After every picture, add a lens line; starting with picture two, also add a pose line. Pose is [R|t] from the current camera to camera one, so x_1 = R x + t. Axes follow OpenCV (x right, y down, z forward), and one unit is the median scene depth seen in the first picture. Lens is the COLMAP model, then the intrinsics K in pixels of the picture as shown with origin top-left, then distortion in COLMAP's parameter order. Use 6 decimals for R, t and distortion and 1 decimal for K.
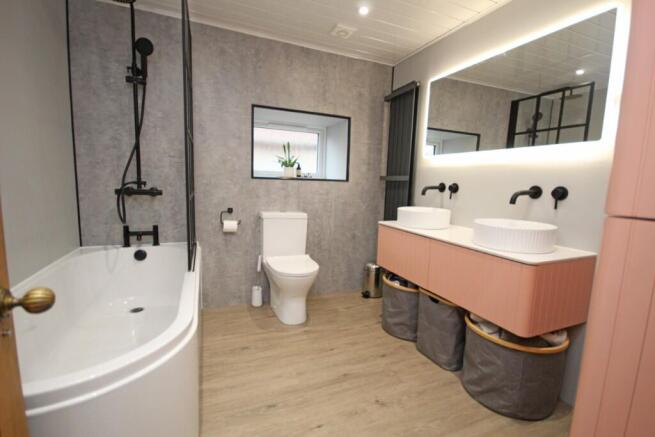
lens RADIAL K [[299.9, 0, 330.5], [0, 299.9, 219.5], [0, 0, 1]] dist [0.000618, -0.007519]
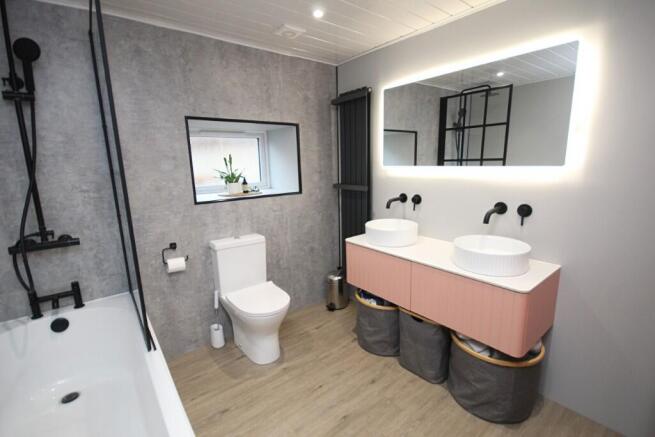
lens RADIAL K [[299.9, 0, 330.0], [0, 299.9, 219.5], [0, 0, 1]] dist [0.000618, -0.007519]
pose [[0.961937, -0.109288, 0.250465, -0.120530], [0.092266, 0.992615, 0.078760, -0.135103], [-0.257223, -0.052653, 0.964917, 0.089957]]
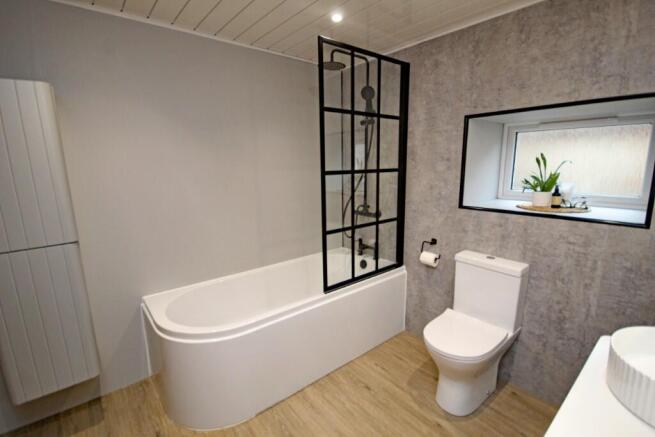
lens RADIAL K [[299.9, 0, 334.5], [0, 299.9, 219.6], [0, 0, 1]] dist [0.000618, -0.007519]
pose [[0.292863, 0.138636, -0.946050, 0.436091], [-0.098103, 0.988568, 0.114498, -0.176450], [0.951108, 0.059278, 0.303115, 0.464150]]
